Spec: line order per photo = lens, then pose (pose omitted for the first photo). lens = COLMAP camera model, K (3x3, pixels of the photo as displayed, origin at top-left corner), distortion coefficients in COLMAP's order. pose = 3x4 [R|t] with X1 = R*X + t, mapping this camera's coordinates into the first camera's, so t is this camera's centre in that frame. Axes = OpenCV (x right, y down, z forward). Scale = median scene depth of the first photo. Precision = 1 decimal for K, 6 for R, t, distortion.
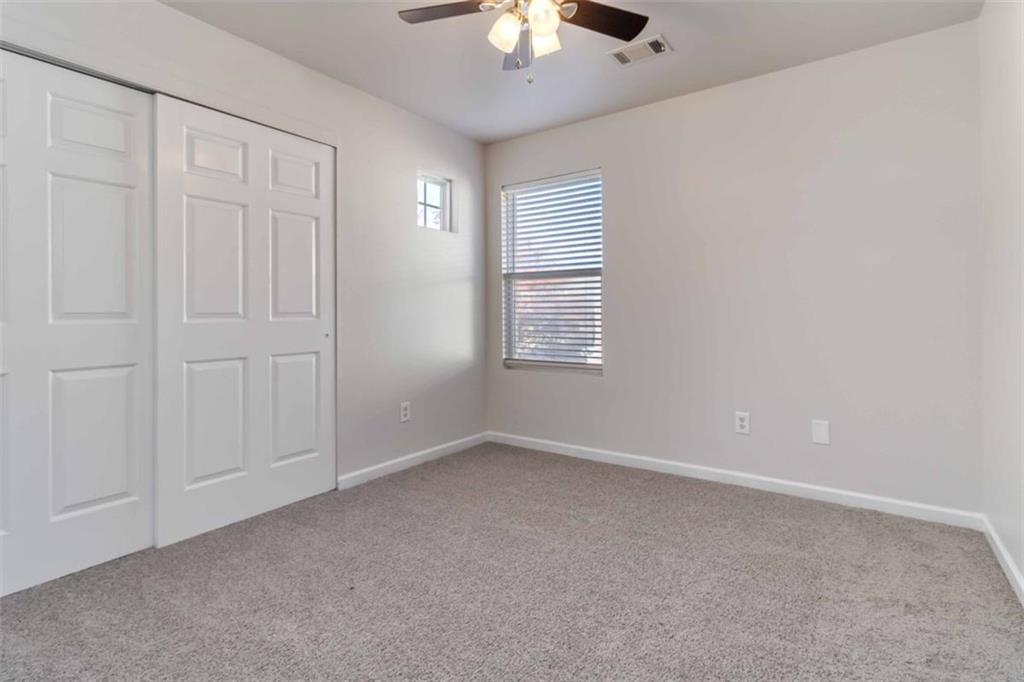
lens RADIAL K [[491.3, 0, 511.4], [0, 491.3, 310.1], [0, 0, 1]] dist [-0.000244, -0.000150]
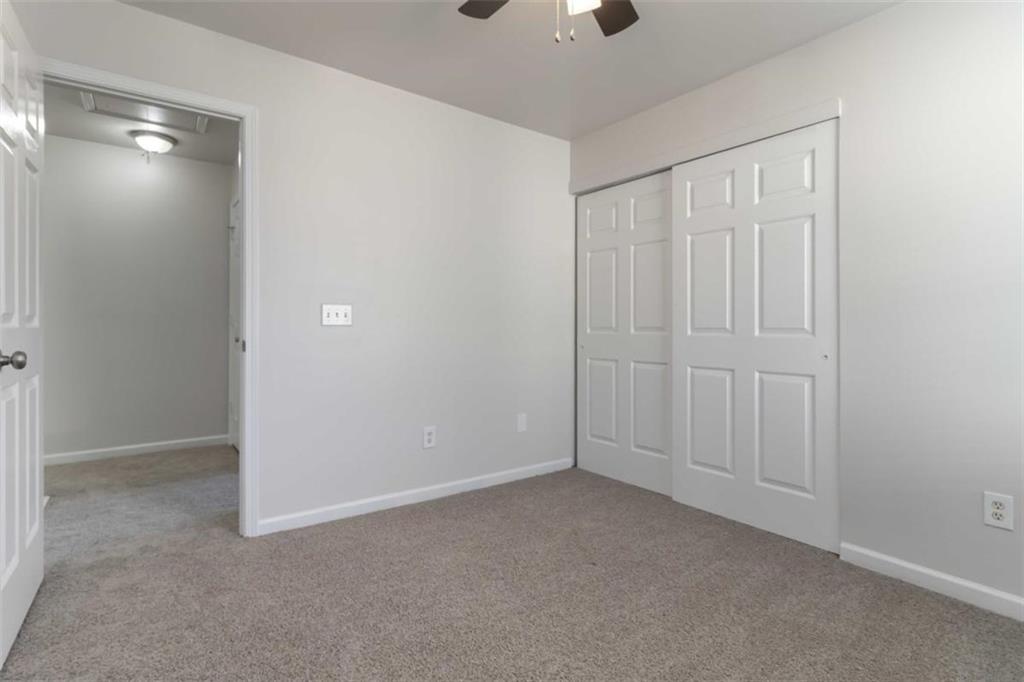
lens RADIAL K [[491.4, 0, 510.1], [0, 491.4, 327.1], [0, 0, 1]] dist [0.000194, -0.000104]
pose [[-0.299299, 0.001792, -0.954158, 0.636508], [-0.002388, 0.999994, 0.002628, 0.001900], [0.954156, 0.003065, -0.299292, 0.864297]]
